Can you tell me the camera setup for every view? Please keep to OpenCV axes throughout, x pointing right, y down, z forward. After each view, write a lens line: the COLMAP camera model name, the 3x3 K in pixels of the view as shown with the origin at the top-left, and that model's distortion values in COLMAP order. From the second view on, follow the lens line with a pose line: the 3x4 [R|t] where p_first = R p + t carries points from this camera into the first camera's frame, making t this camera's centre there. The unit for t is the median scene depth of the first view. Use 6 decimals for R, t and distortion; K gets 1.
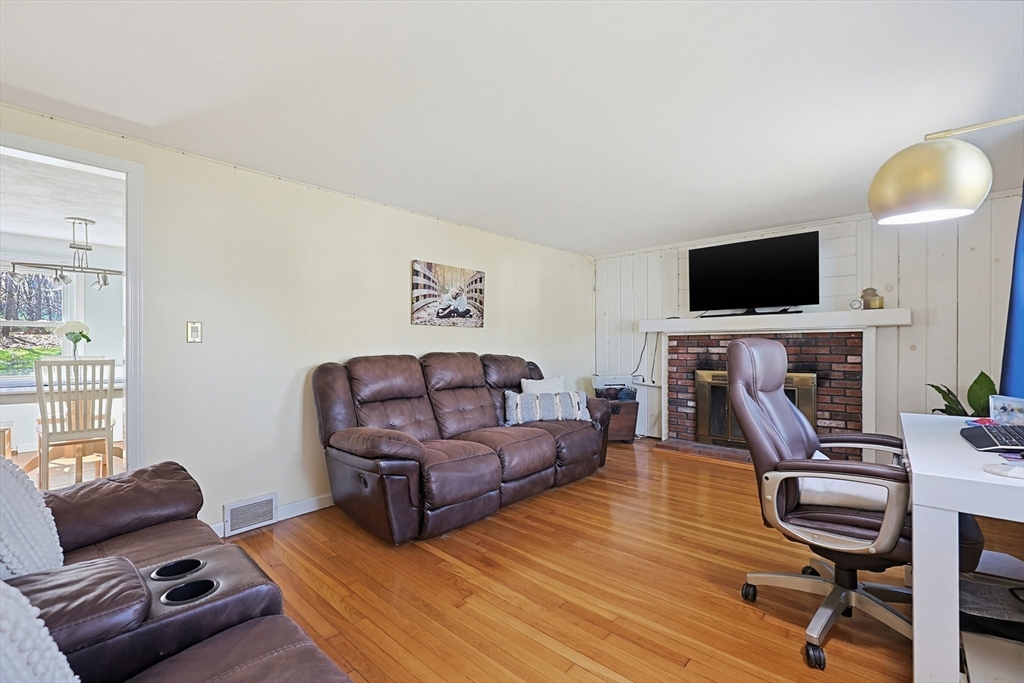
lens RADIAL K [[441.8, 0, 517.3], [0, 441.8, 345.5], [0, 0, 1]] dist [-0.003391, 0.000469]
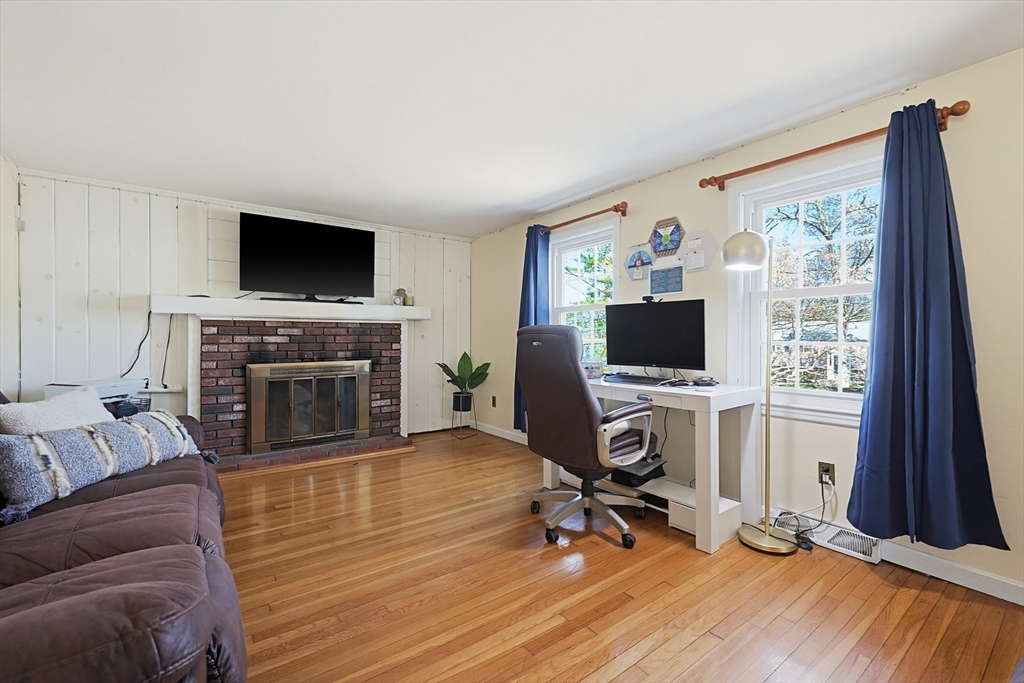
lens RADIAL K [[441.8, 0, 517.5], [0, 441.8, 337.1], [0, 0, 1]] dist [-0.003391, 0.000469]
pose [[0.189136, 0.006064, 0.981932, -0.310438], [-0.000956, 0.999982, -0.005991, 0.011407], [-0.981950, 0.000195, 0.189138, 0.393080]]
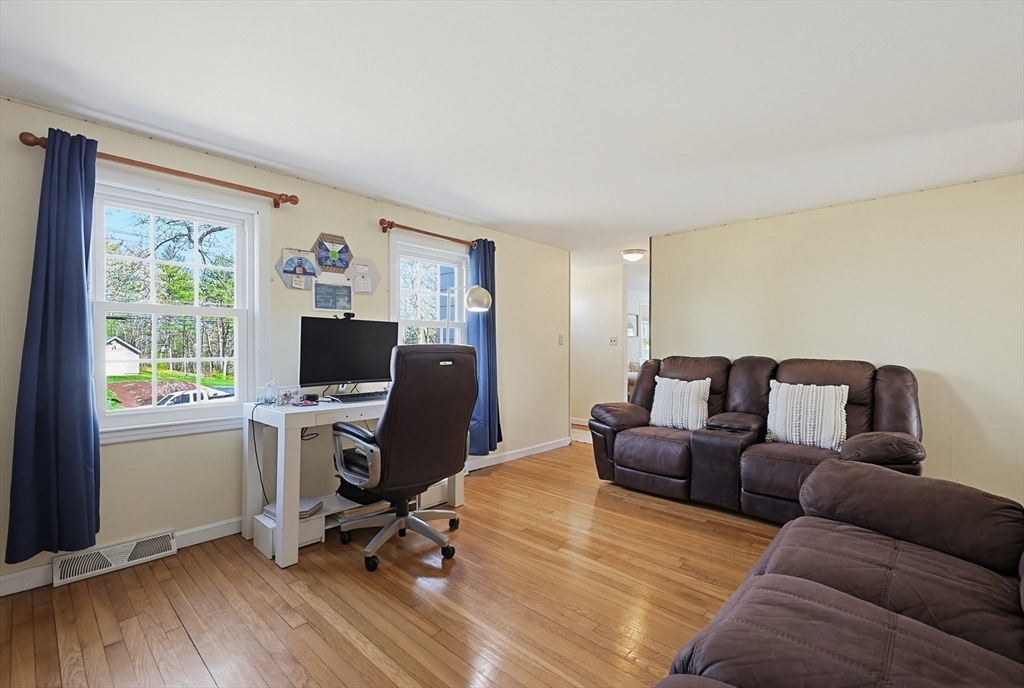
lens RADIAL K [[441.8, 0, 513.8], [0, 441.8, 349.8], [0, 0, 1]] dist [-0.003391, 0.000469]
pose [[-0.999992, 0.003937, 0.000708, 0.149441], [0.003942, 0.999968, 0.006913, -0.003313], [-0.000680, 0.006916, -0.999976, 1.007289]]
